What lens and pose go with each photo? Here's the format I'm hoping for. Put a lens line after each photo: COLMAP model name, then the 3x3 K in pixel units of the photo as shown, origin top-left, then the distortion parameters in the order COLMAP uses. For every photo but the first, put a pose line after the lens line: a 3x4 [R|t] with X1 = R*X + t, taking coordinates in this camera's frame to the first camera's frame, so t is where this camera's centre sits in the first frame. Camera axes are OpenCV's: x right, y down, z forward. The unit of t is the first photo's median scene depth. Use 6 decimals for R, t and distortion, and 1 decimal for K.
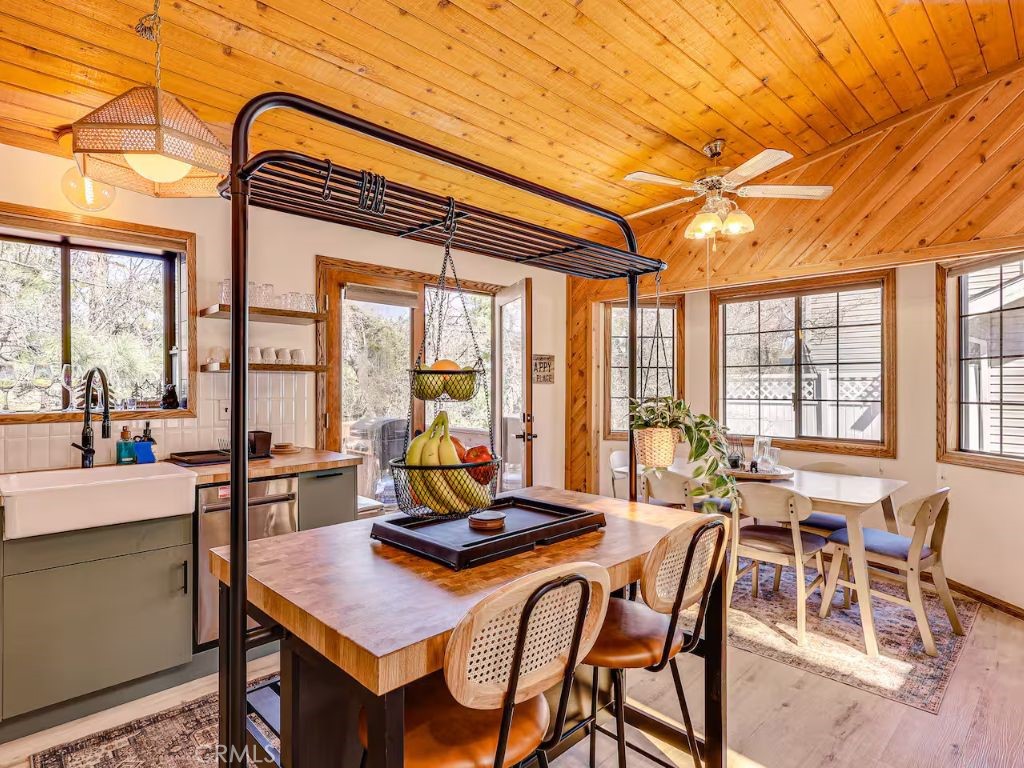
lens RADIAL K [[563.8, 0, 512.0], [0, 563.8, 384.0], [0, 0, 1]] dist [-0.000574, -0.000615]
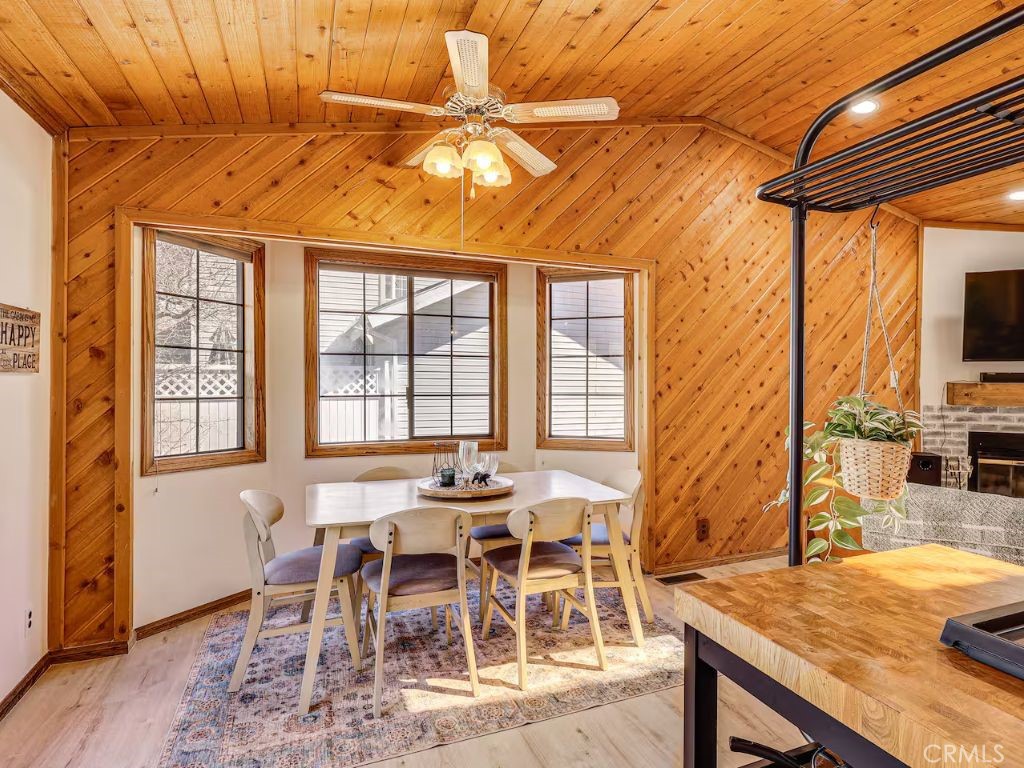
lens RADIAL K [[576.2, 0, 512.0], [0, 576.2, 384.0], [0, 0, 1]] dist [0.001482, 0.000553]
pose [[0.370891, -0.006320, 0.928655, -0.272712], [-0.008329, 0.999914, 0.010132, 0.000432], [-0.928639, -0.011492, 0.370806, 0.554151]]
